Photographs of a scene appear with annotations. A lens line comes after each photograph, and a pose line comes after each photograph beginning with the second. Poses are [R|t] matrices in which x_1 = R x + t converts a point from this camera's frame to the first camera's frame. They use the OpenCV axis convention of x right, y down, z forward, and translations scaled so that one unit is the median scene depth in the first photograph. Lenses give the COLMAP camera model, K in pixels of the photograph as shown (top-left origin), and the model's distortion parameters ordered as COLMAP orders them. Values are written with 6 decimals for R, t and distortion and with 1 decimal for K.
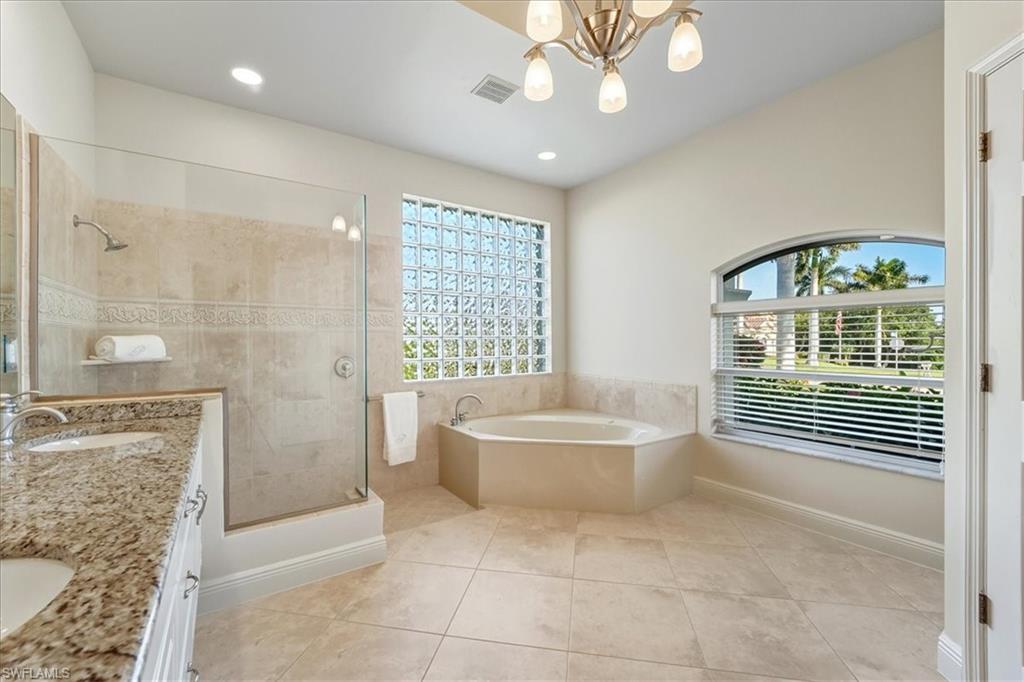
lens RADIAL K [[420.5, 0, 504.6], [0, 420.5, 336.9], [0, 0, 1]] dist [-0.001512, 0.000049]
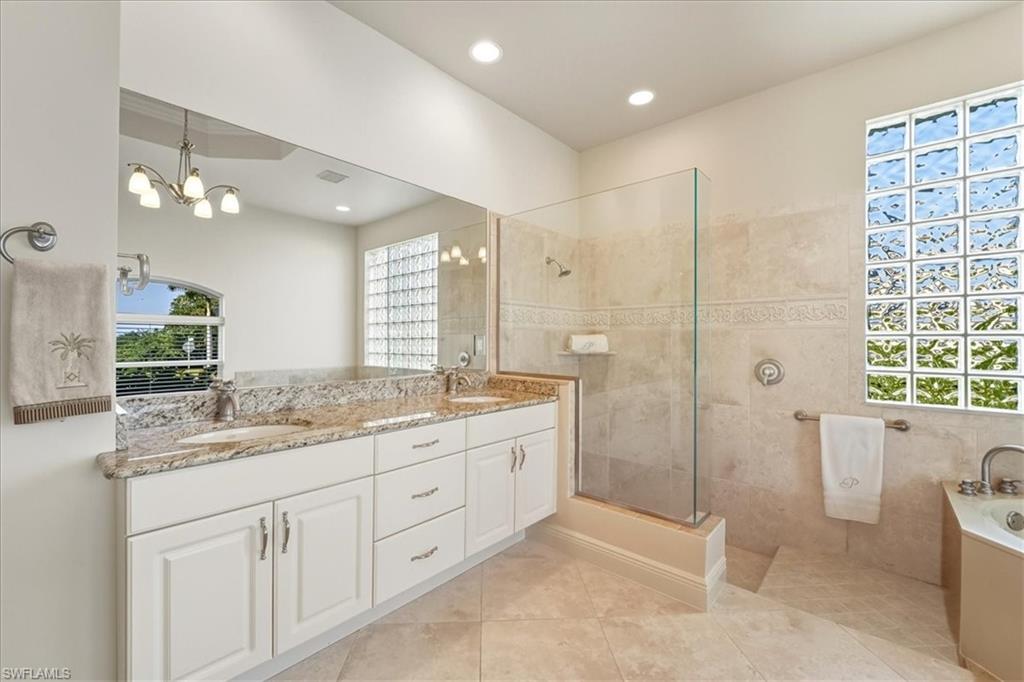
lens RADIAL K [[420.5, 0, 504.6], [0, 420.5, 336.9], [0, 0, 1]] dist [-0.001512, 0.000049]
pose [[0.252349, -0.002602, -0.967633, 0.330830], [0.003260, 0.999993, -0.001839, 0.004245], [0.967631, -0.002690, 0.252355, 0.350725]]
